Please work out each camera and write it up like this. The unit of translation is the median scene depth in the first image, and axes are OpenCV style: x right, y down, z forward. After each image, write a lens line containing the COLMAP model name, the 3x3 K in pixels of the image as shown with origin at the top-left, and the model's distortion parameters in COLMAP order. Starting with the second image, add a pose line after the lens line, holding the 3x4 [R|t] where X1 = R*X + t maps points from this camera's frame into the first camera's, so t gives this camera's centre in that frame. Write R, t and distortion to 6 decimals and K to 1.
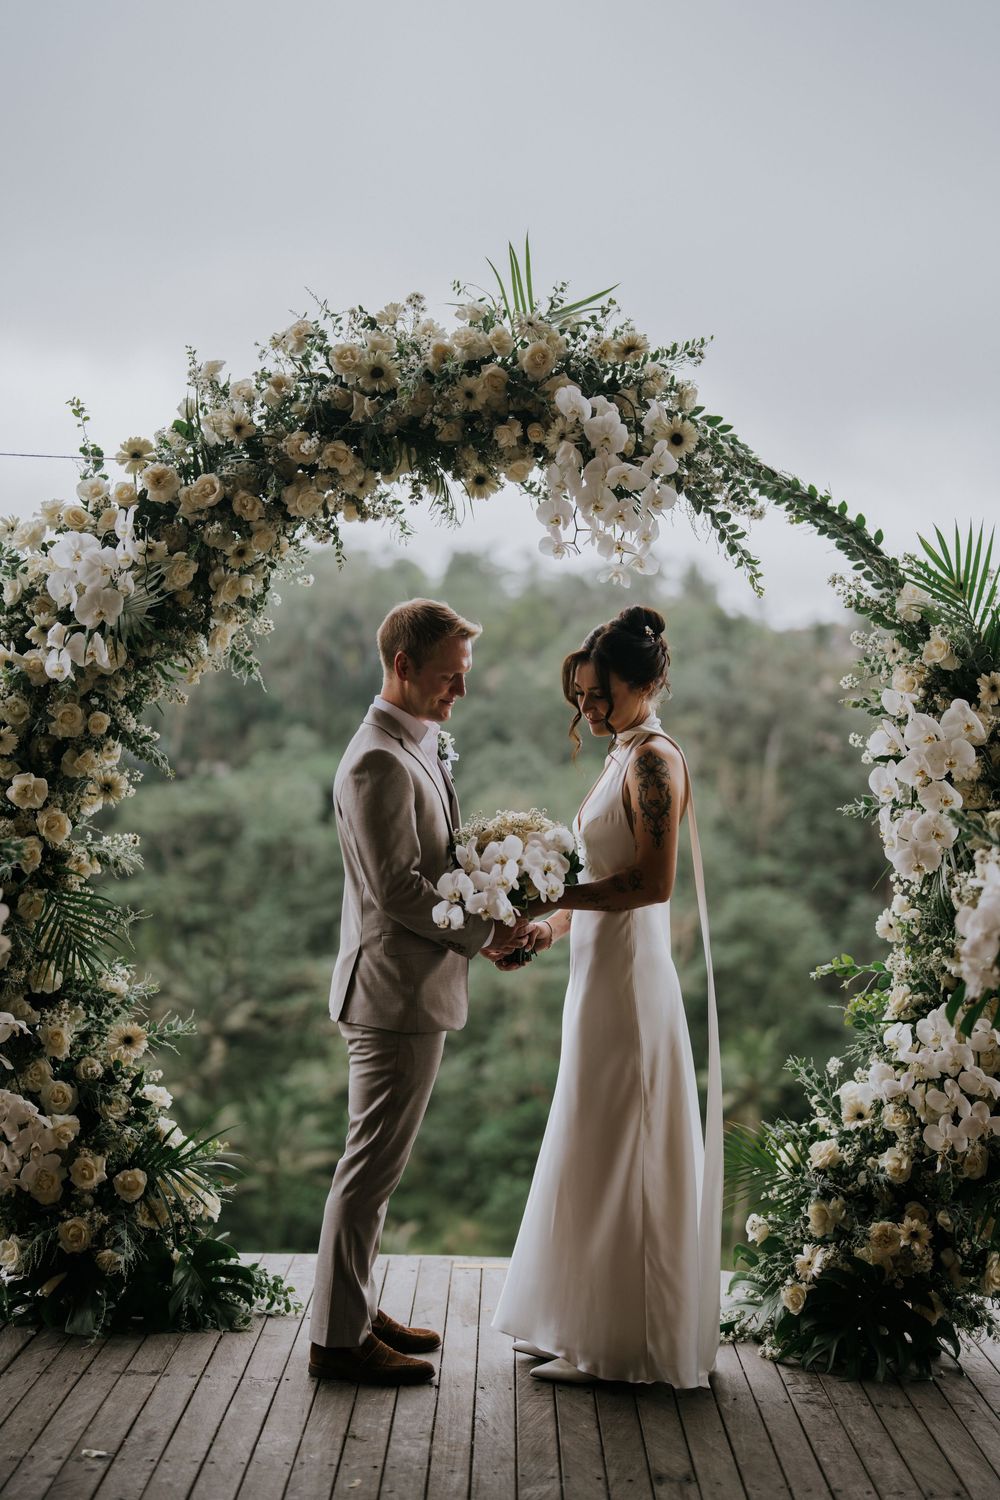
lens RADIAL K [[2139.3, 0, 496.8], [0, 2139.3, 754.7], [0, 0, 1]] dist [-0.013557, 0.000000]
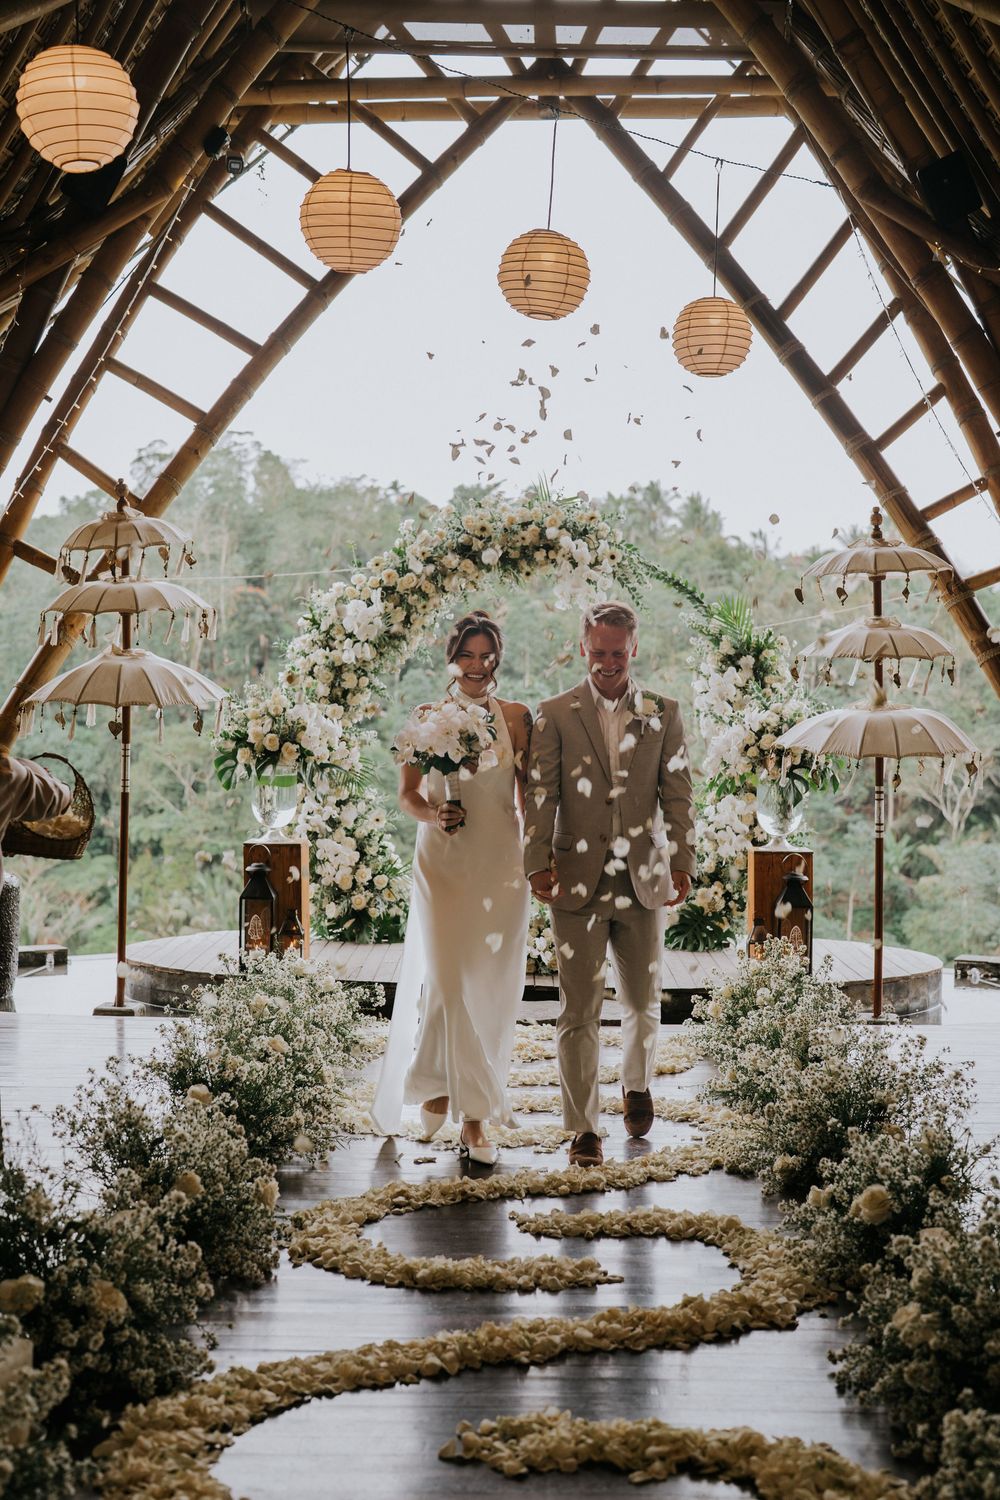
lens RADIAL K [[2203.2, 0, 502.2], [0, 2203.2, 747.8], [0, 0, 1]] dist [-0.152413, 0.000000]
pose [[0.999878, -0.013325, 0.008173, -0.057968], [0.013119, 0.999609, 0.024688, -0.000342], [-0.008499, -0.024578, 0.999662, -1.386359]]
